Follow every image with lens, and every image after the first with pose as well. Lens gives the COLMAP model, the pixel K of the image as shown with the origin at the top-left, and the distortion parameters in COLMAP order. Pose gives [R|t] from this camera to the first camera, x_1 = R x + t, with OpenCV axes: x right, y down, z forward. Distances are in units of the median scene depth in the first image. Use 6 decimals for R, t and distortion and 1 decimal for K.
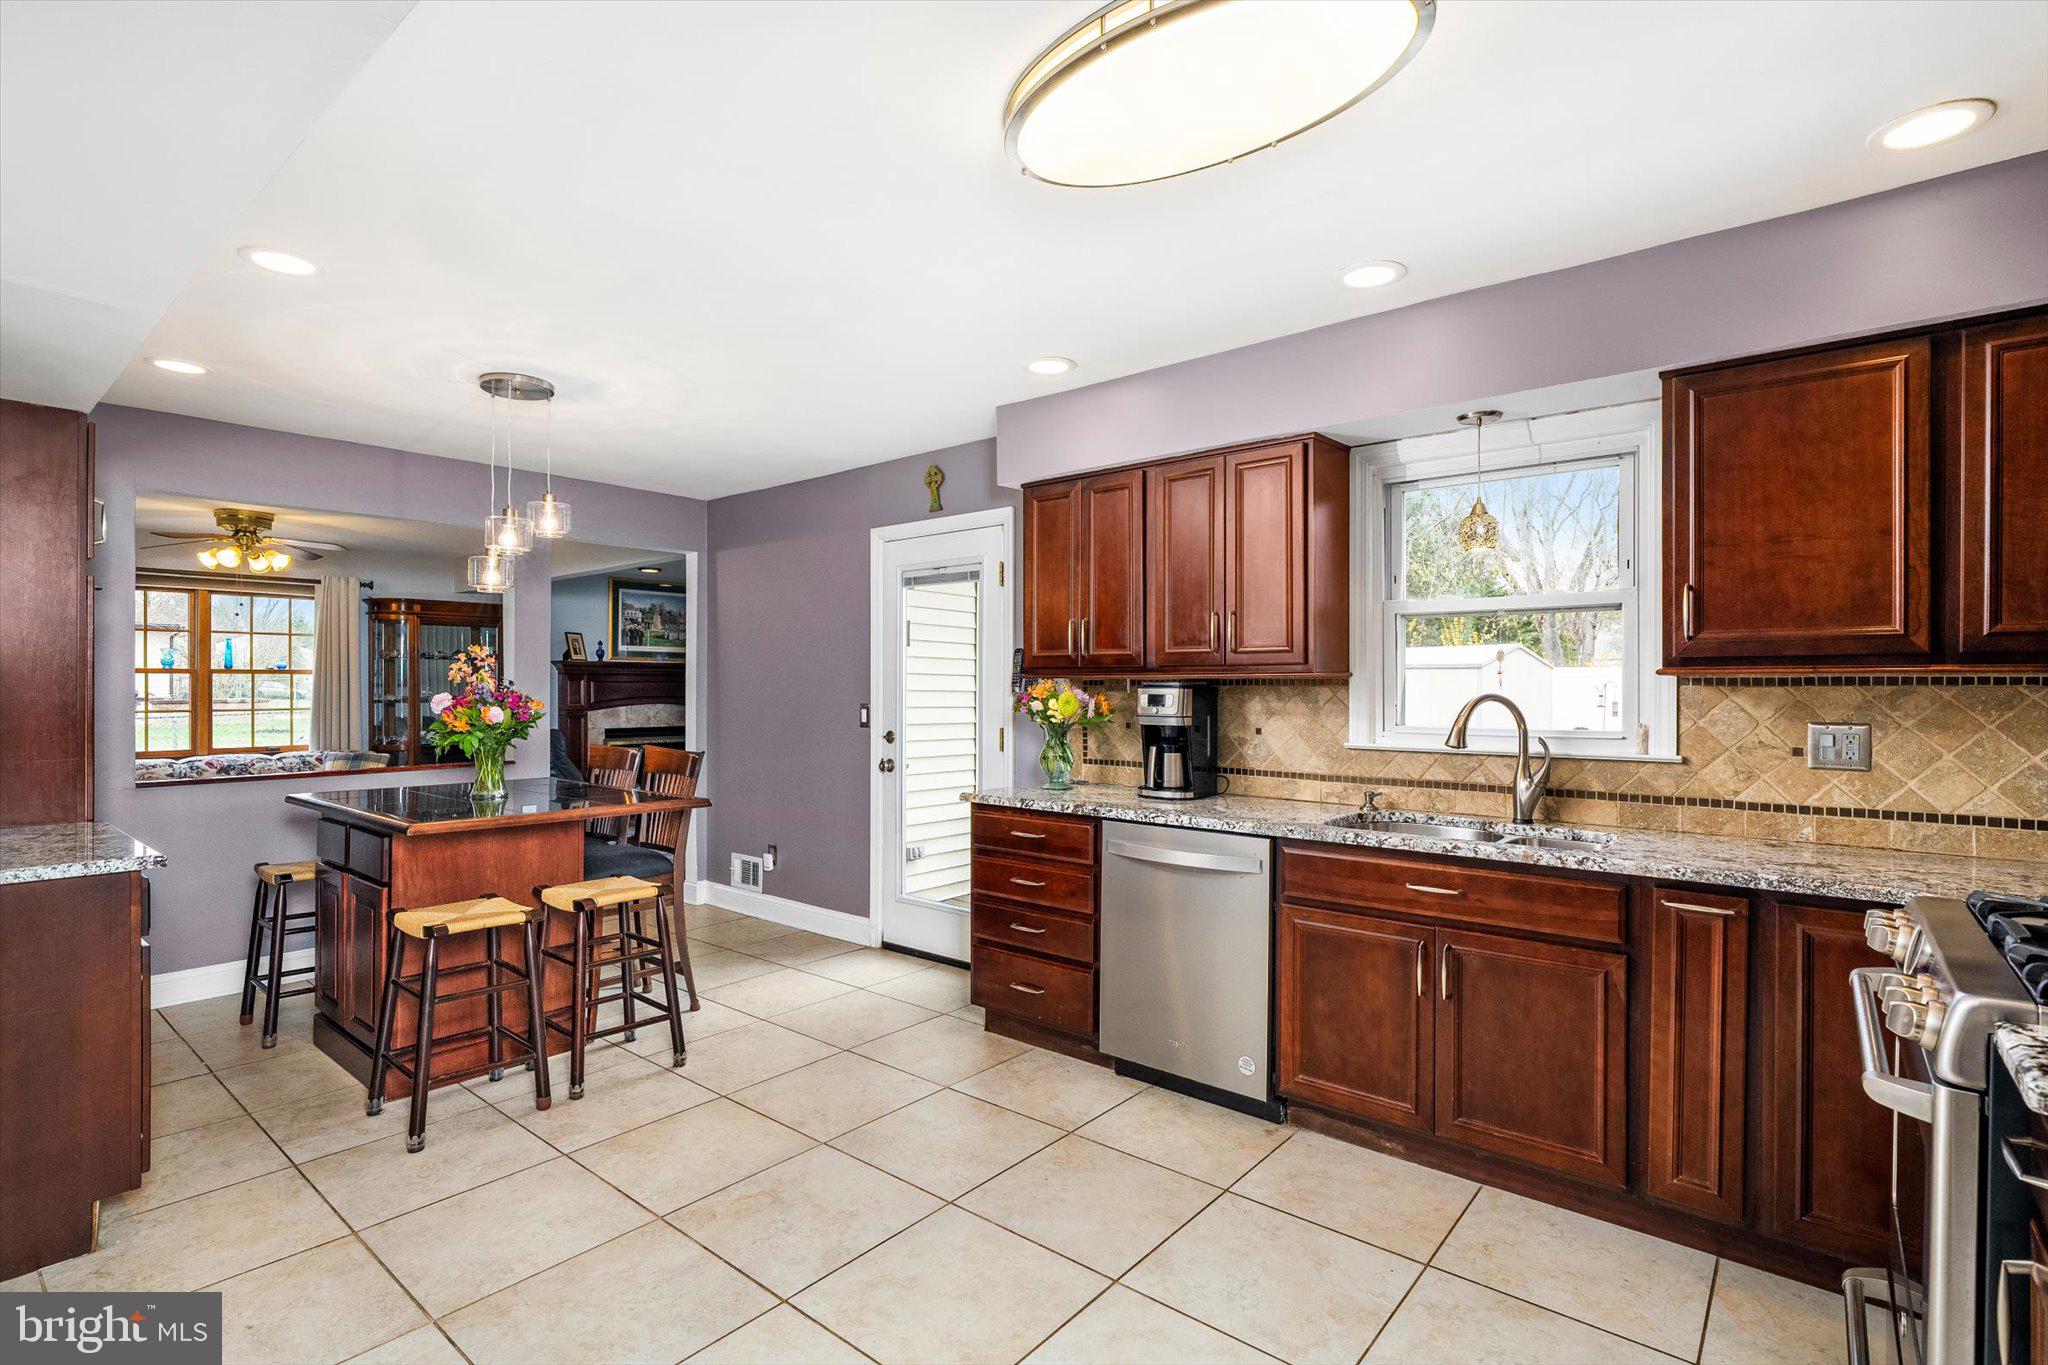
lens RADIAL K [[989.6, 0, 1016.2], [0, 989.6, 681.0], [0, 0, 1]] dist [-0.005441, -0.000371]
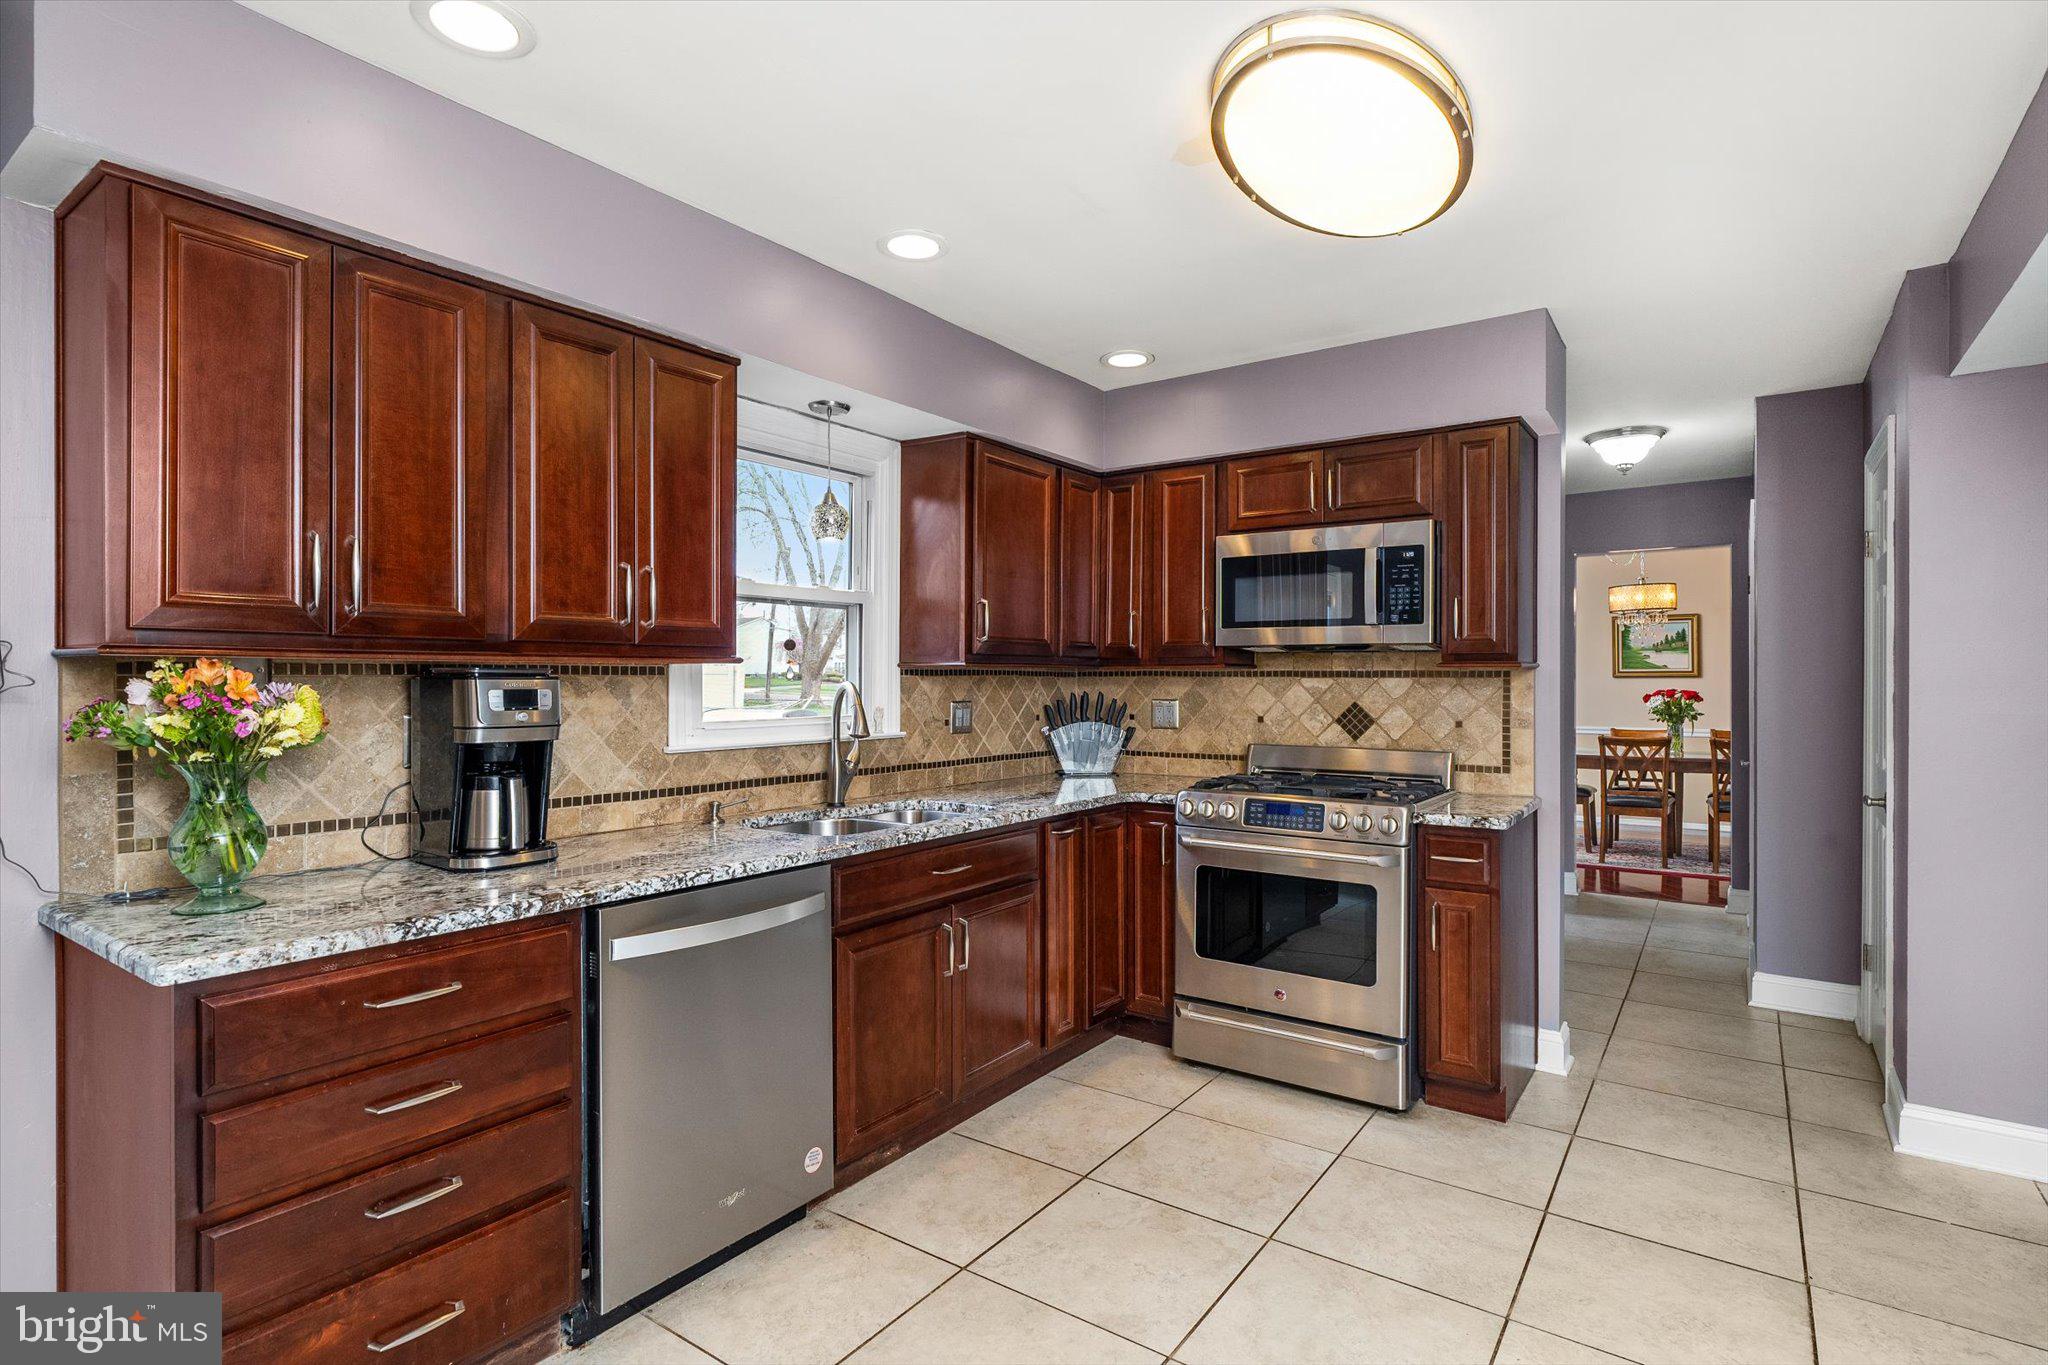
lens RADIAL K [[989.6, 0, 1031.1], [0, 989.6, 683.3], [0, 0, 1]] dist [-0.005441, -0.000371]
pose [[-0.087412, -0.004599, 0.996162, -0.475969], [-0.003826, 0.999984, 0.004281, 0.006519], [-0.996165, -0.003437, -0.087429, 0.762532]]
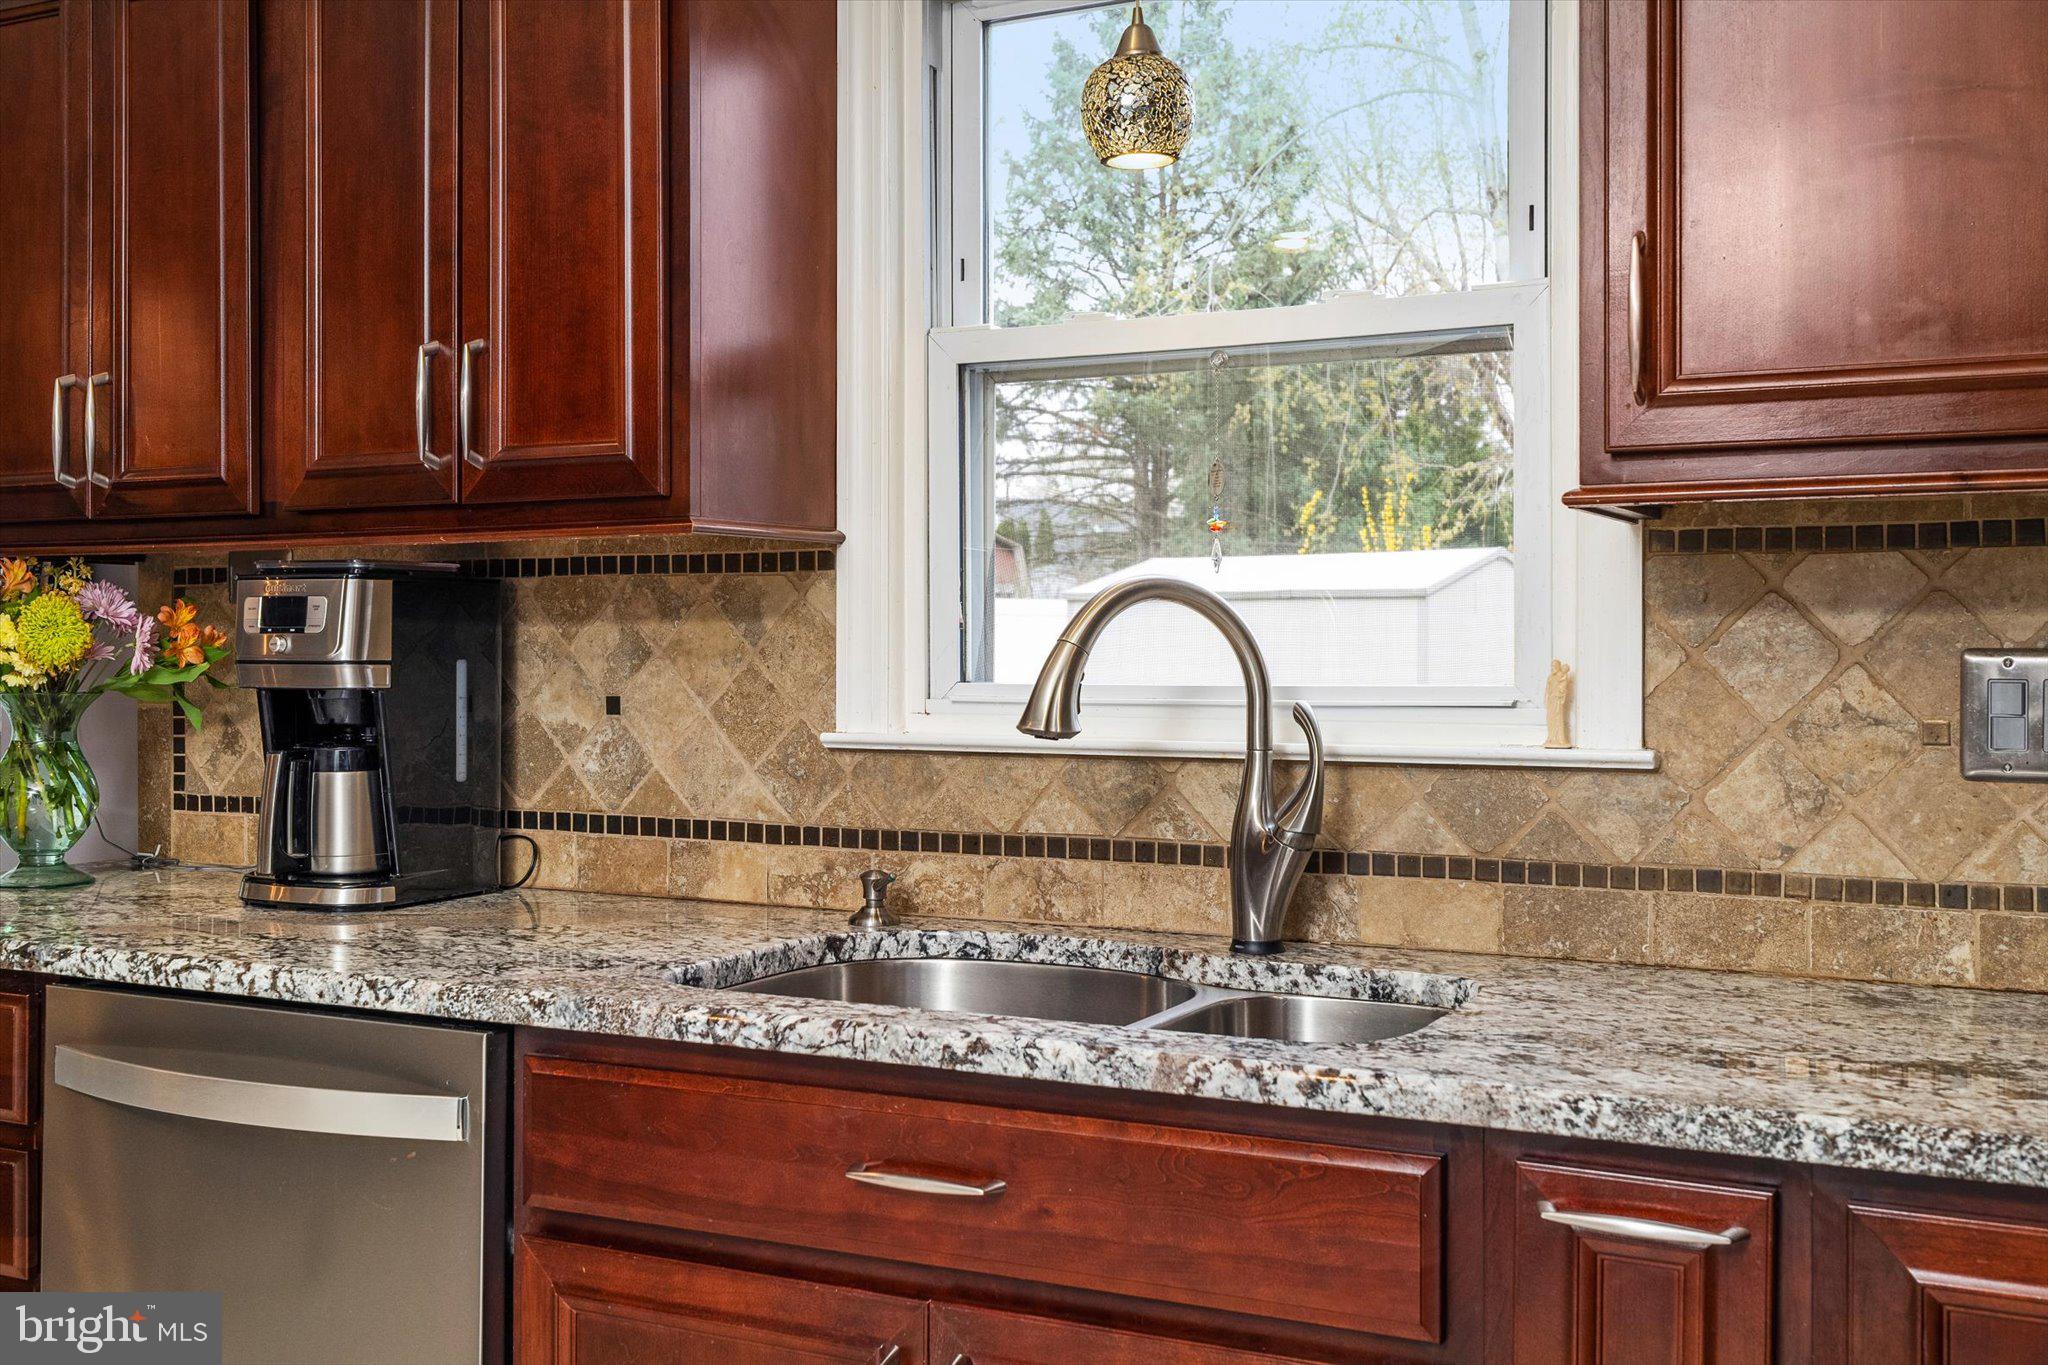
lens RADIAL K [[2098.2, 0, 1029.3], [0, 2098.2, 671.0], [0, 0, 1]] dist [0.011301, 0.000000]
pose [[0.973169, -0.004959, 0.230038, 0.227730], [0.001157, 0.999861, 0.016659, 0.027668], [-0.230089, -0.015946, 0.973039, 0.257087]]
